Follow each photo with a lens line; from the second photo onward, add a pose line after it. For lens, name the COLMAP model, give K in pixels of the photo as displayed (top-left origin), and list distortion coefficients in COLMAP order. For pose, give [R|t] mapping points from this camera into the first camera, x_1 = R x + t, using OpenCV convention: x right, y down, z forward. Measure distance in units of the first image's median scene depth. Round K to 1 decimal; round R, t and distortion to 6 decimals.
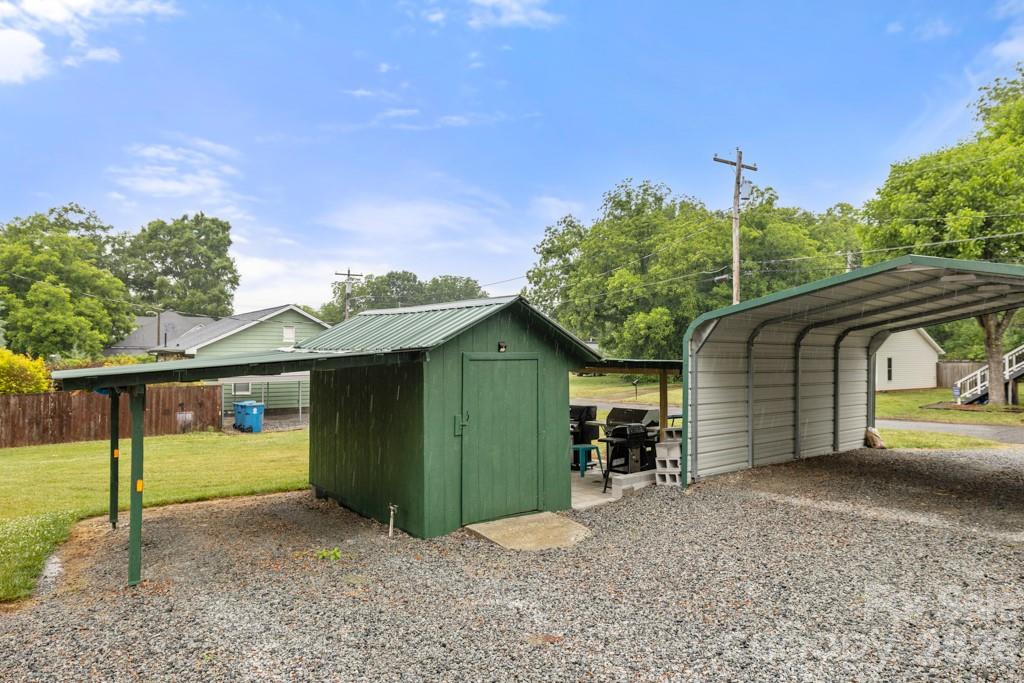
lens RADIAL K [[636.4, 0, 516.2], [0, 636.4, 345.6], [0, 0, 1]] dist [0.006592, 0.000447]
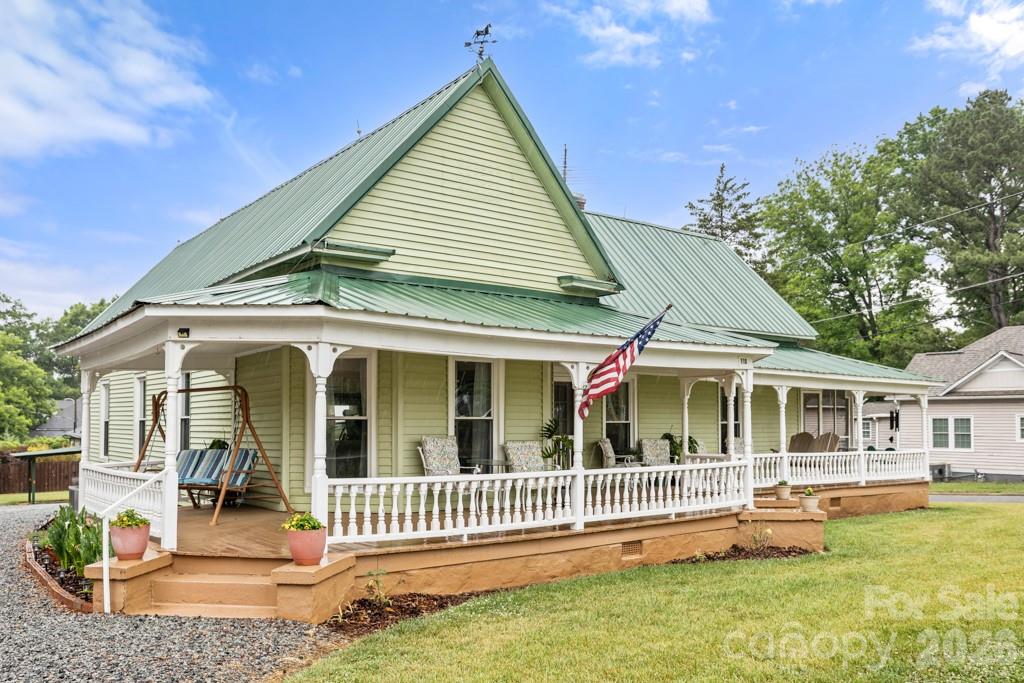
lens RADIAL K [[814.7, 0, 485.6], [0, 814.7, 412.9], [0, 0, 1]] dist [0.001598, -0.000366]
pose [[0.997486, -0.017394, -0.068695, 0.268160], [0.017746, 0.999832, 0.004508, -0.019128], [0.068605, -0.005716, 0.997628, -0.398693]]
